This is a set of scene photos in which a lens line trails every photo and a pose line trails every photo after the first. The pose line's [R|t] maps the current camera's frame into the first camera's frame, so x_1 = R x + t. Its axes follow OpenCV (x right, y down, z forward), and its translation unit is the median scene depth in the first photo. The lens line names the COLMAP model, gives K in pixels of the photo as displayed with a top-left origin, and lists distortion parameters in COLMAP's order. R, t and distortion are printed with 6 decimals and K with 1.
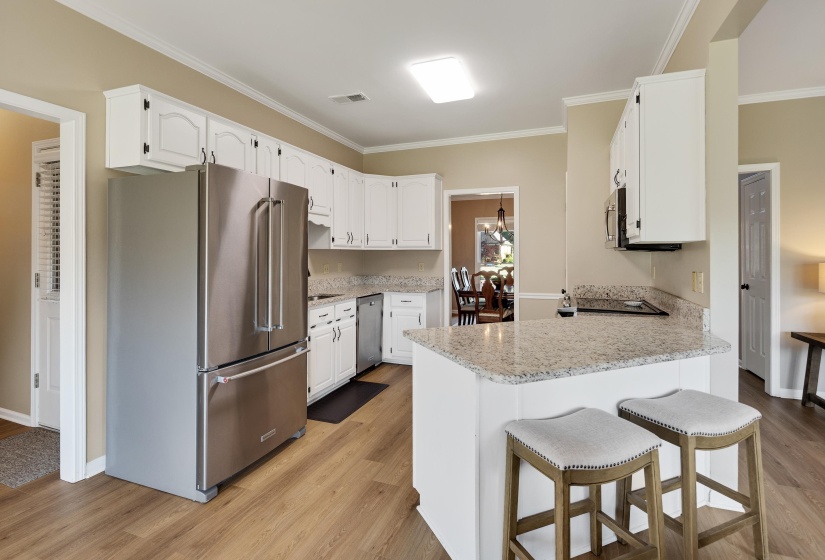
lens RADIAL K [[396.9, 0, 409.1], [0, 396.9, 250.8], [0, 0, 1]] dist [0.004993, -0.001714]
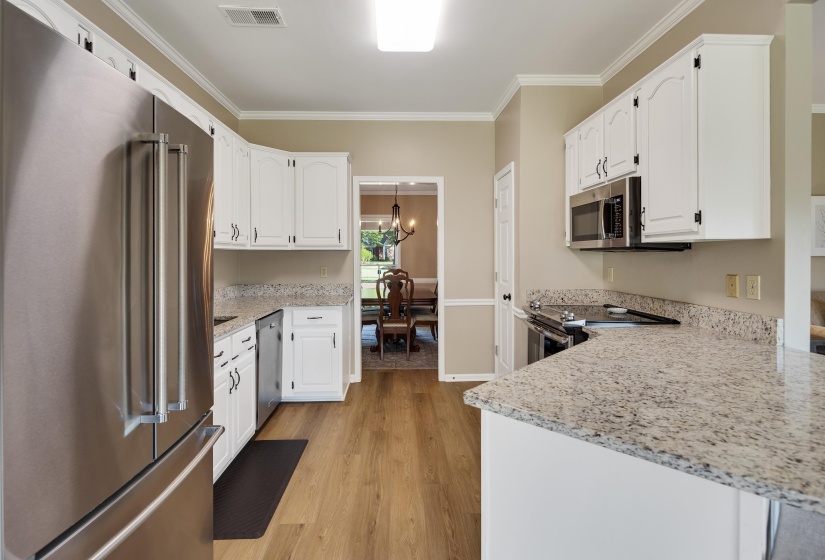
lens RADIAL K [[396.9, 0, 409.3], [0, 396.9, 255.5], [0, 0, 1]] dist [0.004993, -0.001714]
pose [[0.920227, -0.002362, 0.391378, -0.139674], [-0.000858, 0.999967, 0.008052, 0.002189], [-0.391384, -0.007746, 0.920195, 0.241759]]
